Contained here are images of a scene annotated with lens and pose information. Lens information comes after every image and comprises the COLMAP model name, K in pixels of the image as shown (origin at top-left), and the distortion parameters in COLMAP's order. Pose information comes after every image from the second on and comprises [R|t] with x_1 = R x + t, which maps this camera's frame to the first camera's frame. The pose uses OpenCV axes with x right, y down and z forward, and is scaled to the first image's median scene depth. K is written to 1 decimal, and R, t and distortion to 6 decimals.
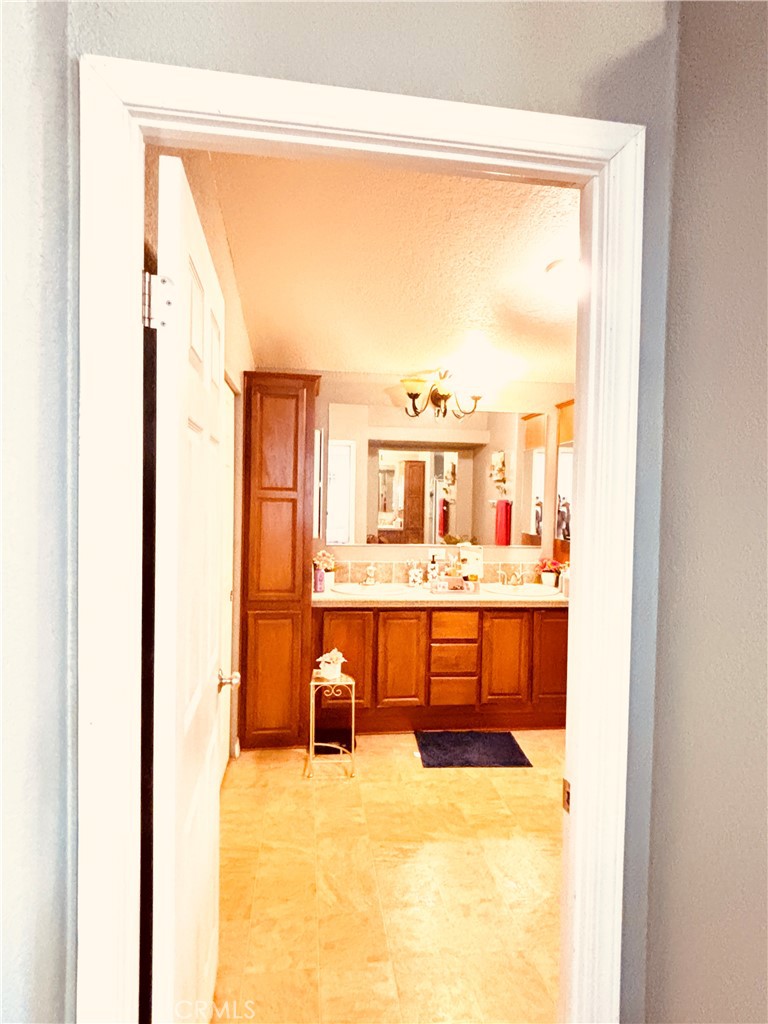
lens RADIAL K [[574.4, 0, 388.2], [0, 574.4, 509.1], [0, 0, 1]] dist [0.011239, -0.010244]
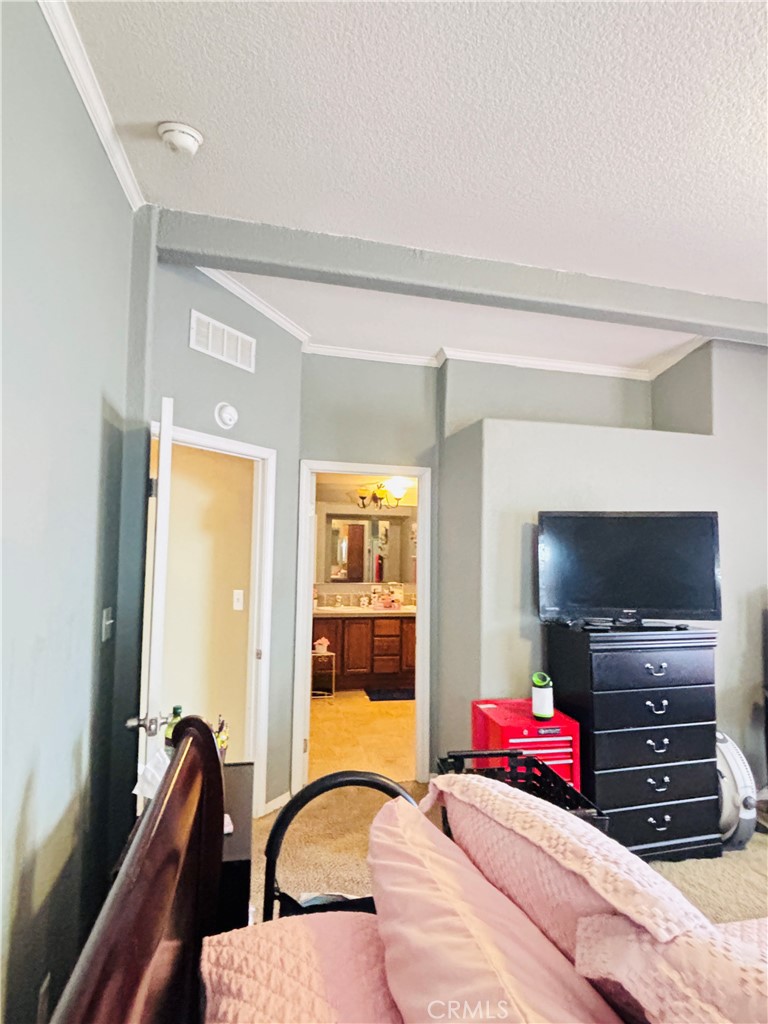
lens RADIAL K [[574.4, 0, 388.1], [0, 574.4, 507.8], [0, 0, 1]] dist [0.011239, -0.010244]
pose [[0.993411, 0.004015, 0.114537, -0.091610], [0.006822, 0.995542, -0.094069, -0.000520], [-0.114404, 0.094231, 0.988955, -0.847684]]
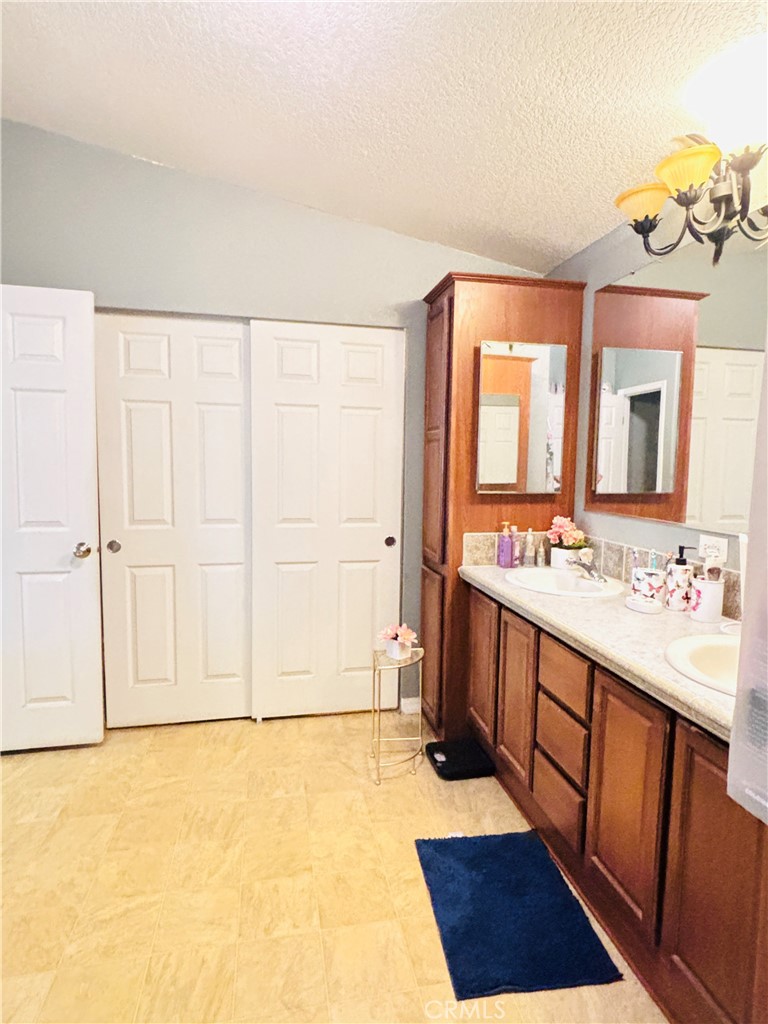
lens RADIAL K [[574.4, 0, 383.7], [0, 574.4, 510.1], [0, 0, 1]] dist [0.011239, -0.010244]
pose [[0.071757, 0.067266, -0.995151, 0.629028], [-0.035541, 0.997262, 0.064846, 0.030892], [0.996789, 0.030715, 0.073951, 0.835224]]
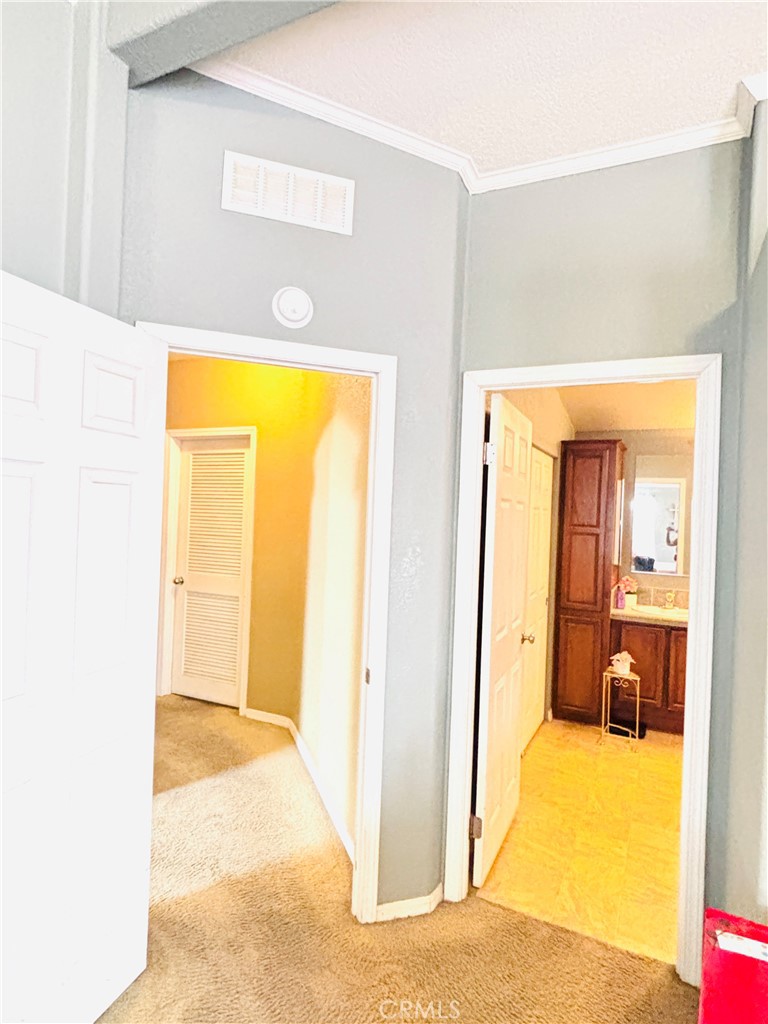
lens RADIAL K [[574.4, 0, 387.0], [0, 574.4, 510.0], [0, 0, 1]] dist [0.011239, -0.010244]
pose [[0.825282, 0.009163, -0.564646, 0.176832], [-0.036729, 0.998622, -0.037477, -0.005066], [0.563525, 0.051668, 0.824482, -0.352711]]
